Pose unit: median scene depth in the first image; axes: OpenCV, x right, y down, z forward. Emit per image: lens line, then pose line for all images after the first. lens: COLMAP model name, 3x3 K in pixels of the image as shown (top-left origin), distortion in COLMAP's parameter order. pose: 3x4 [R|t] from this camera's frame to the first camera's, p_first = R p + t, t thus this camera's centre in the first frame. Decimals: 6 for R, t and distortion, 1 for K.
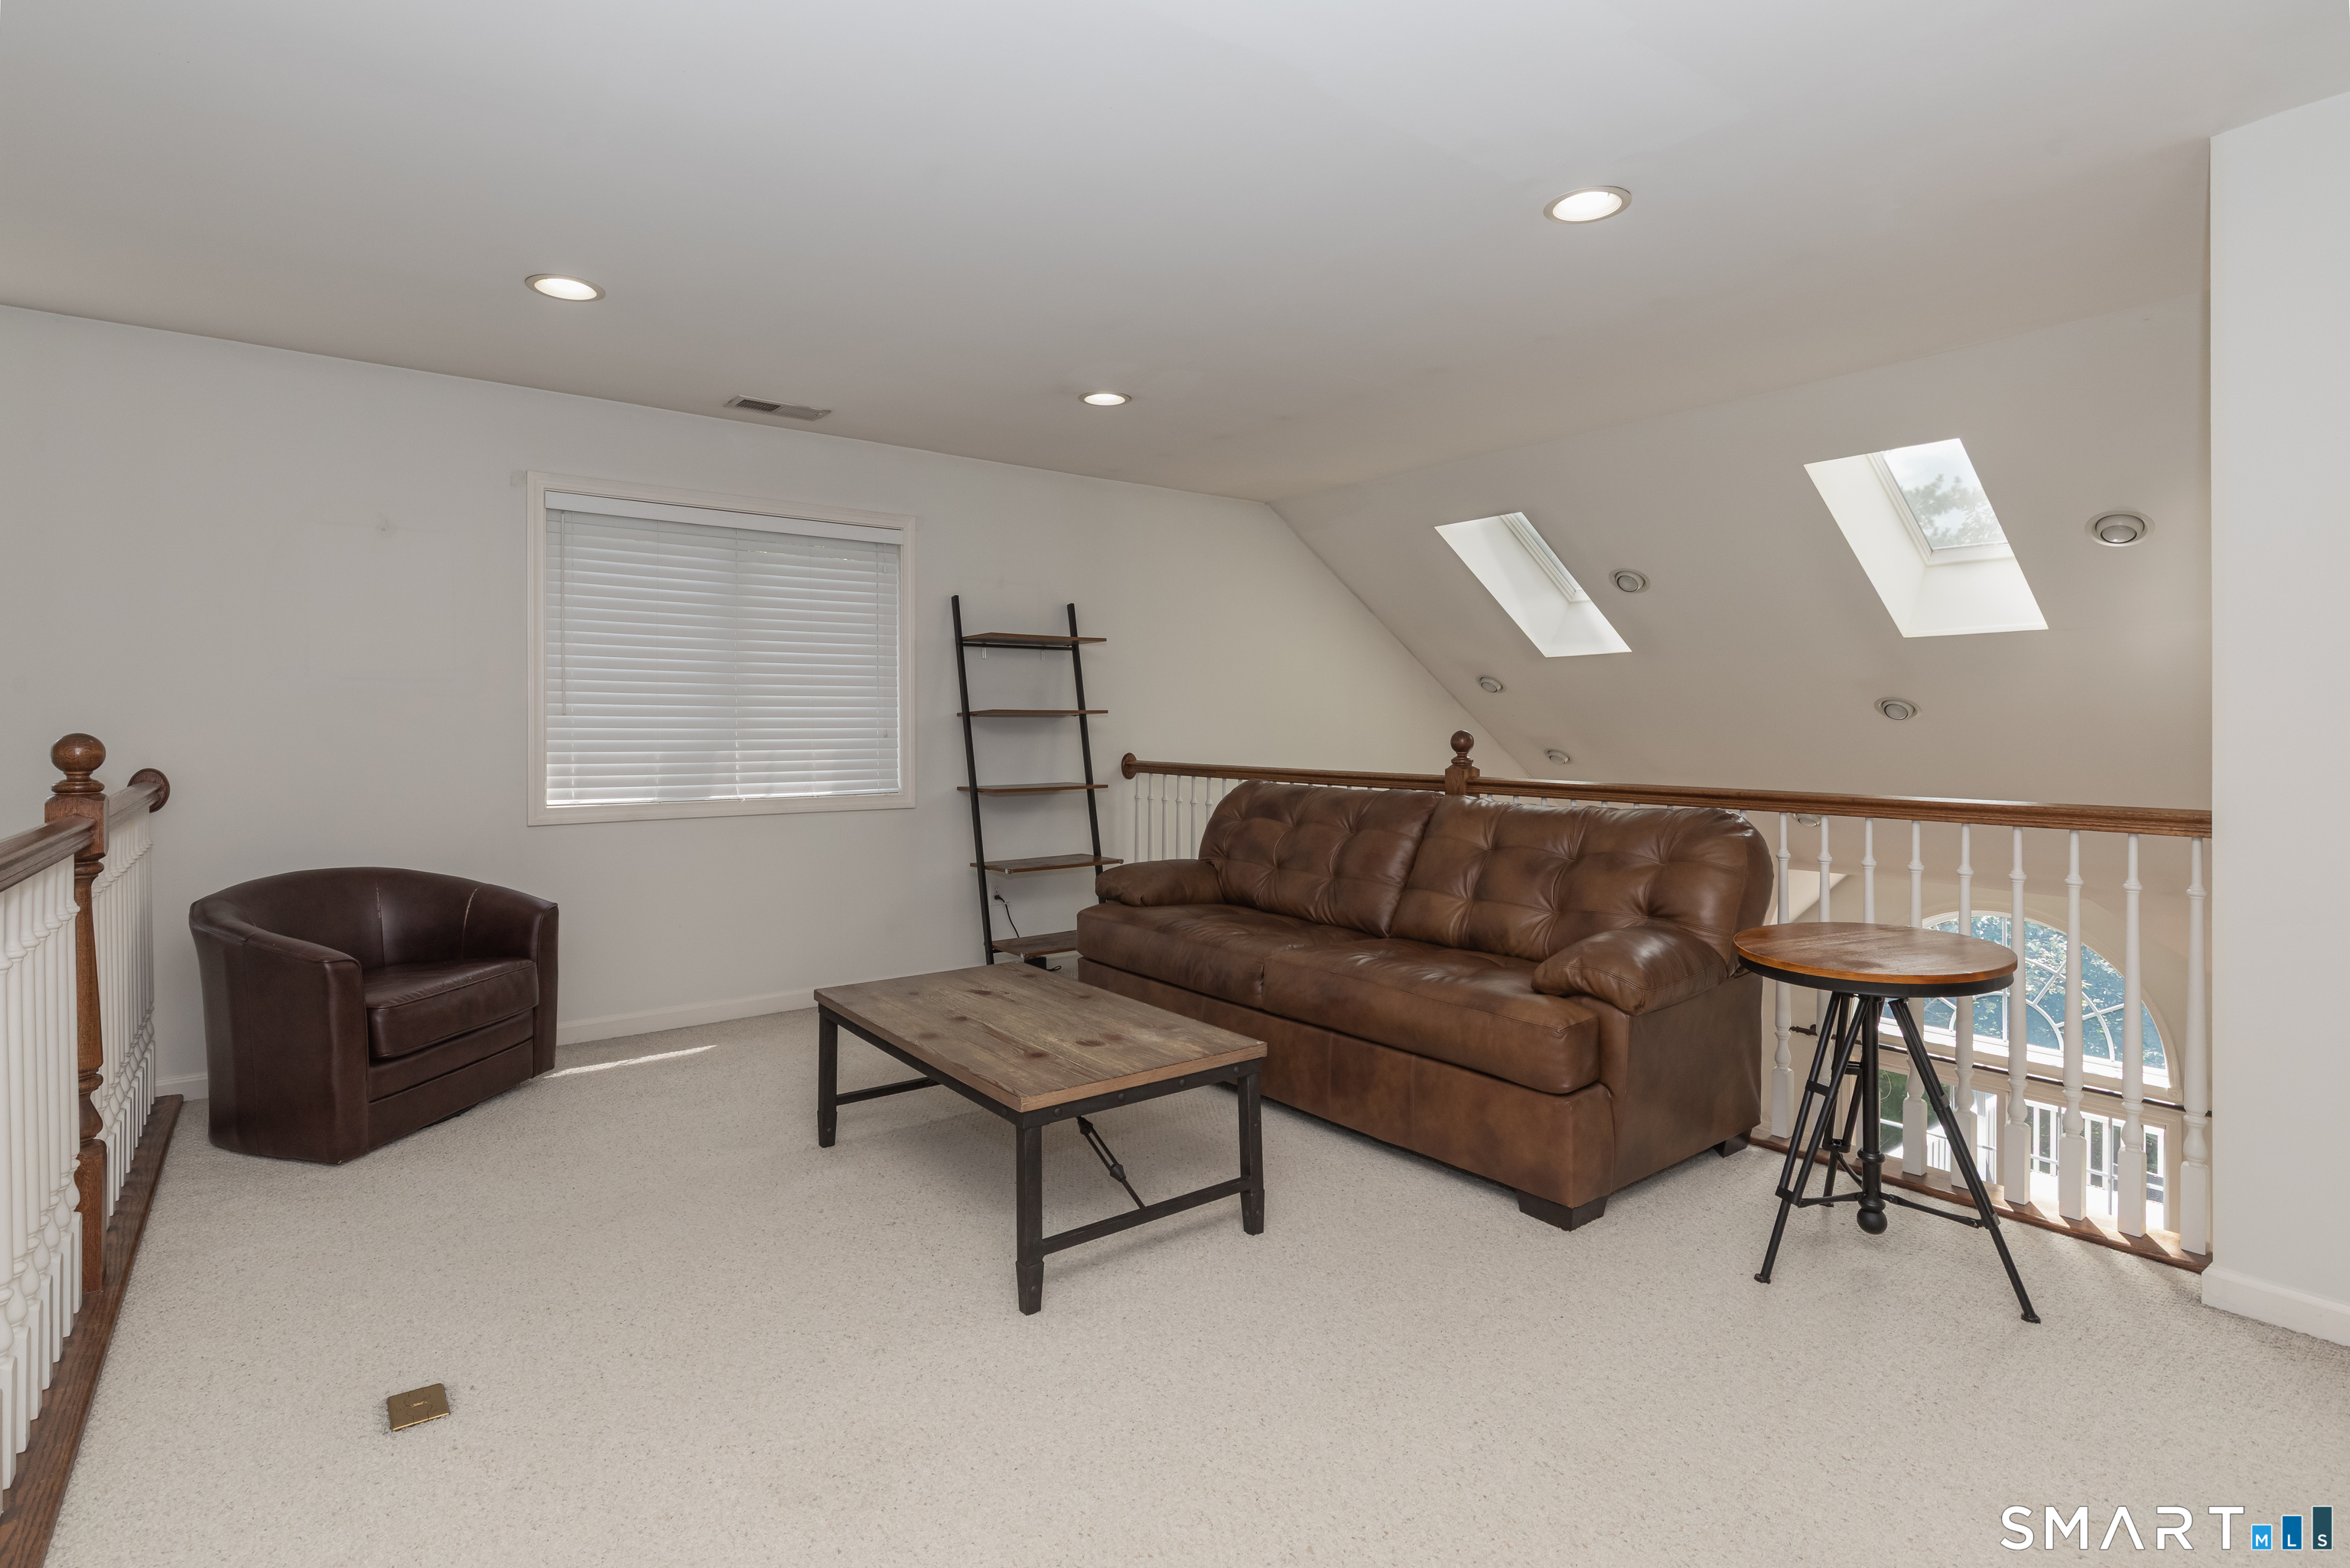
lens RADIAL K [[1170.0, 0, 1175.0], [0, 1170.0, 784.0], [0, 0, 1]] dist [0.000501, 0.000016]
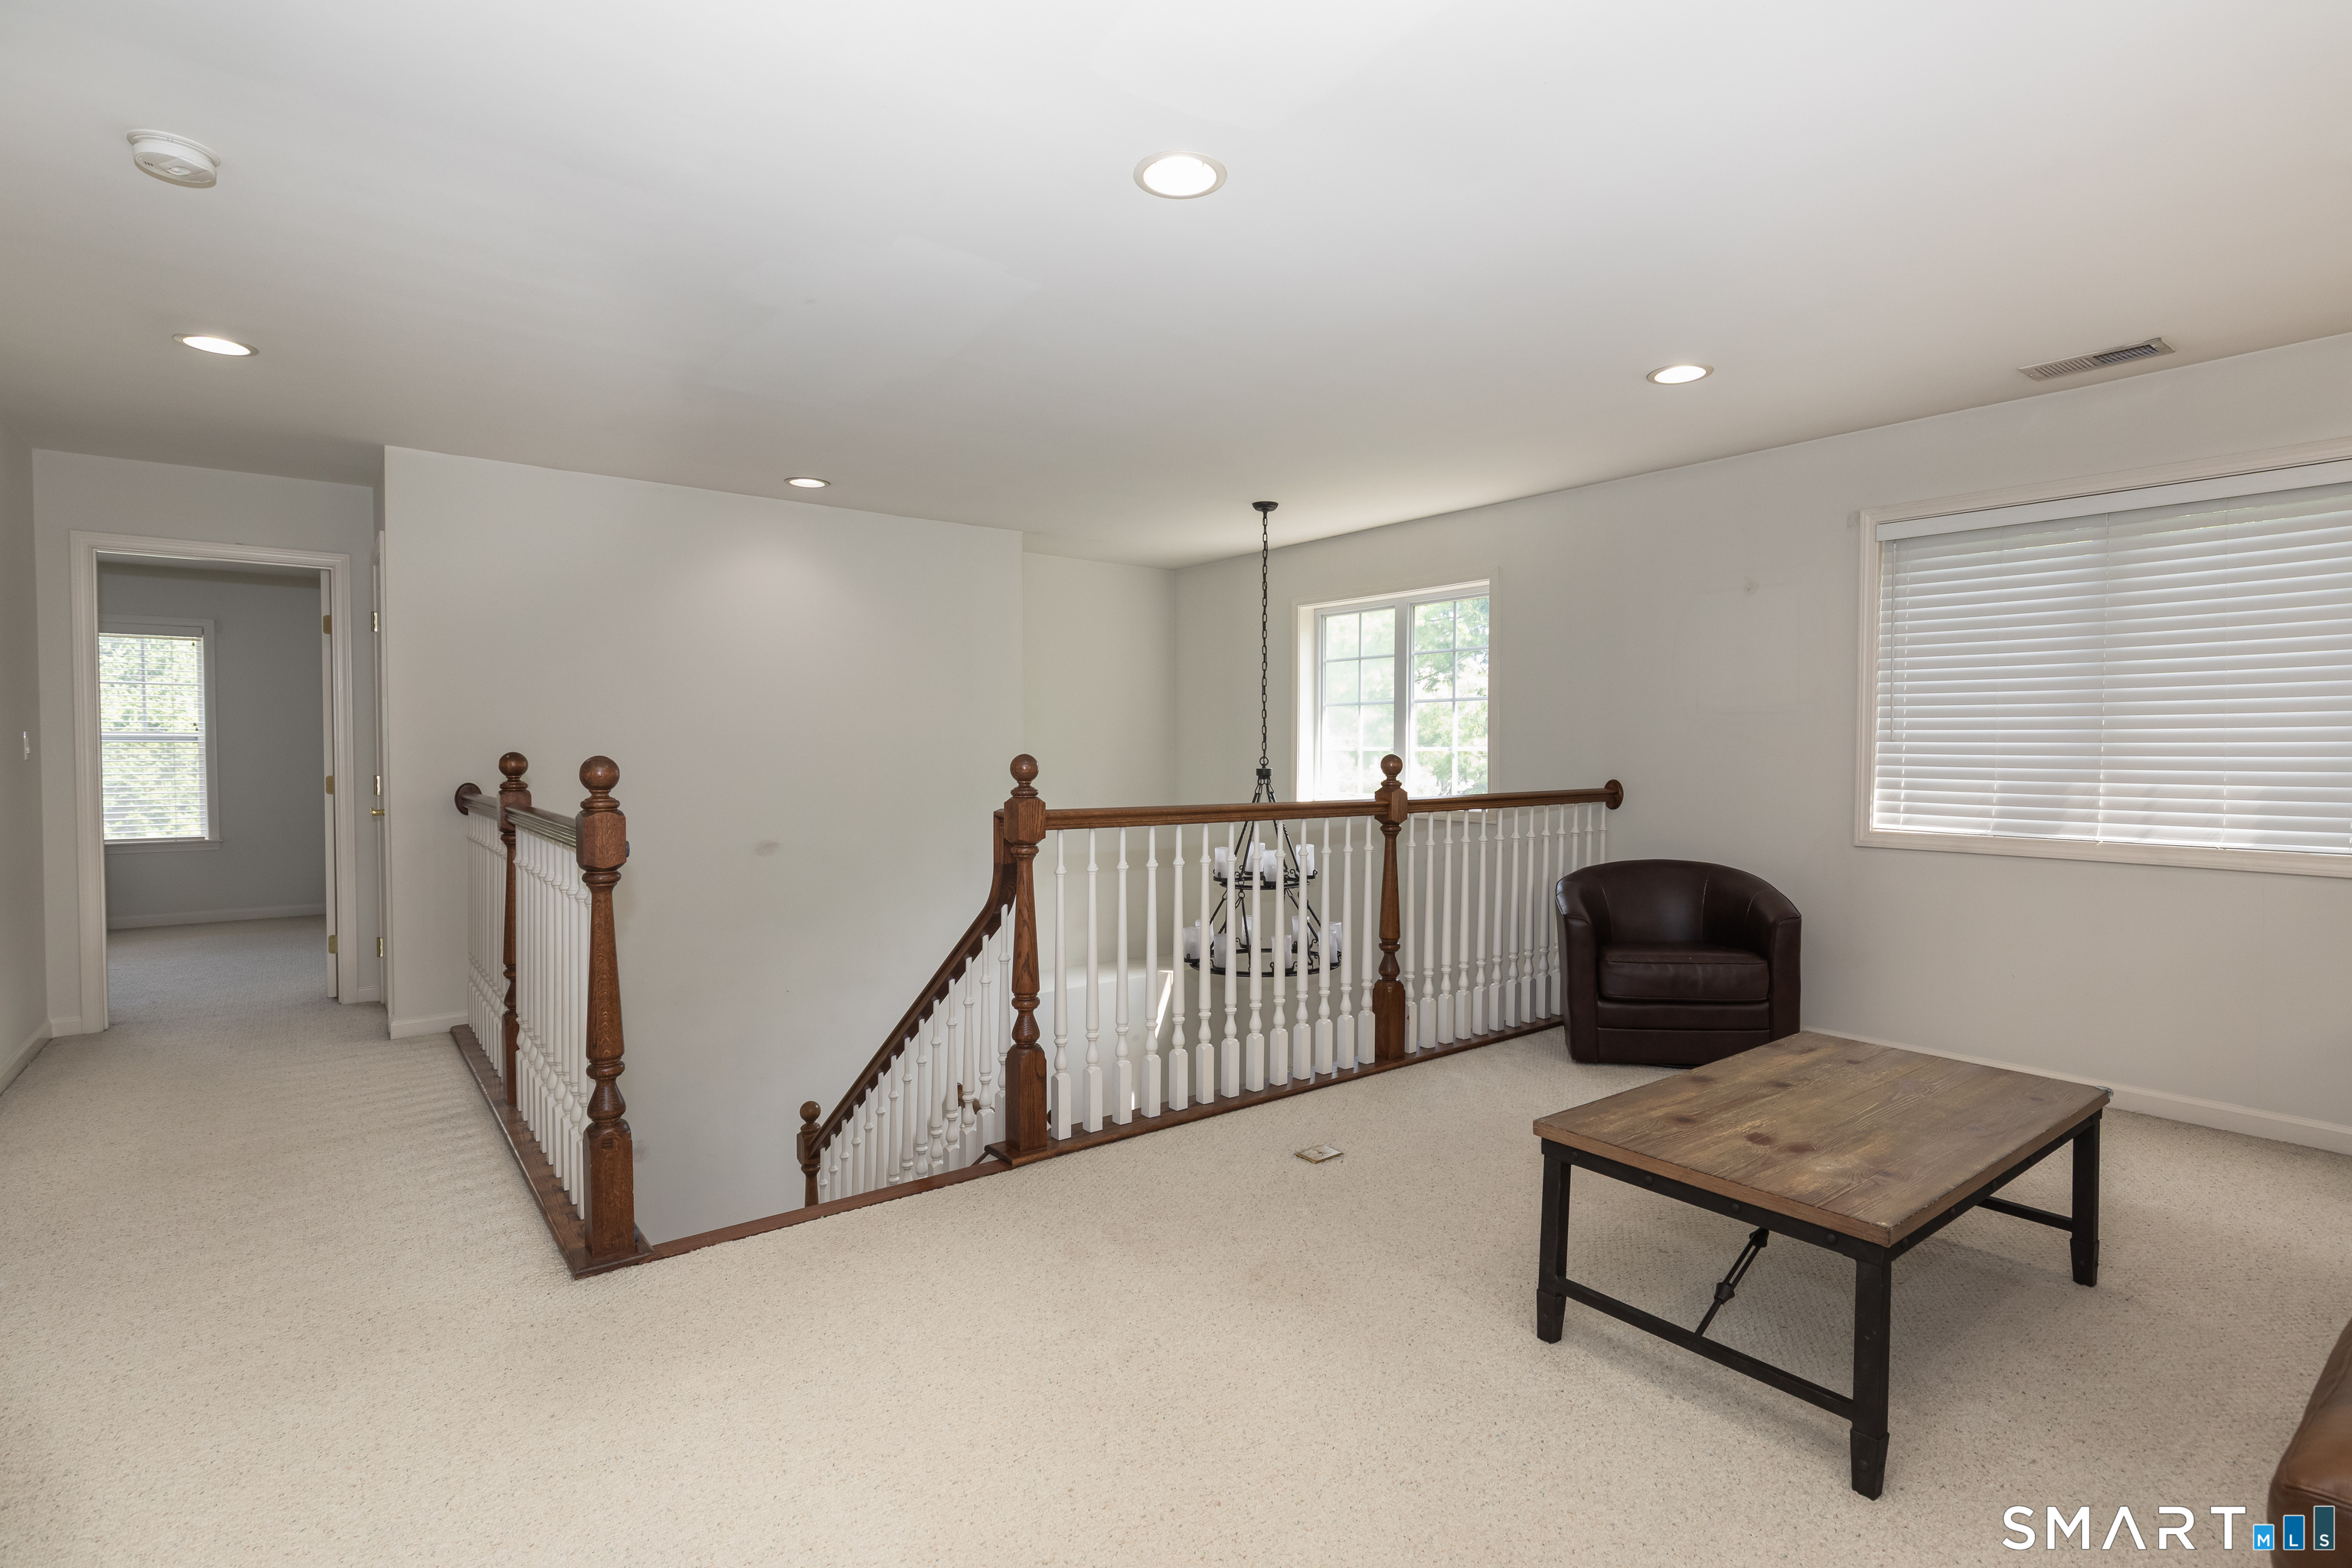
lens RADIAL K [[1135.2, 0, 1176.0], [0, 1135.2, 784.0], [0, 0, 1]] dist [0.000174, 0.000033]
pose [[0.018965, 0.029298, -0.999391, 0.445048], [-0.056645, 0.997997, 0.028183, -0.014332], [0.998214, 0.056076, 0.020587, 0.355988]]
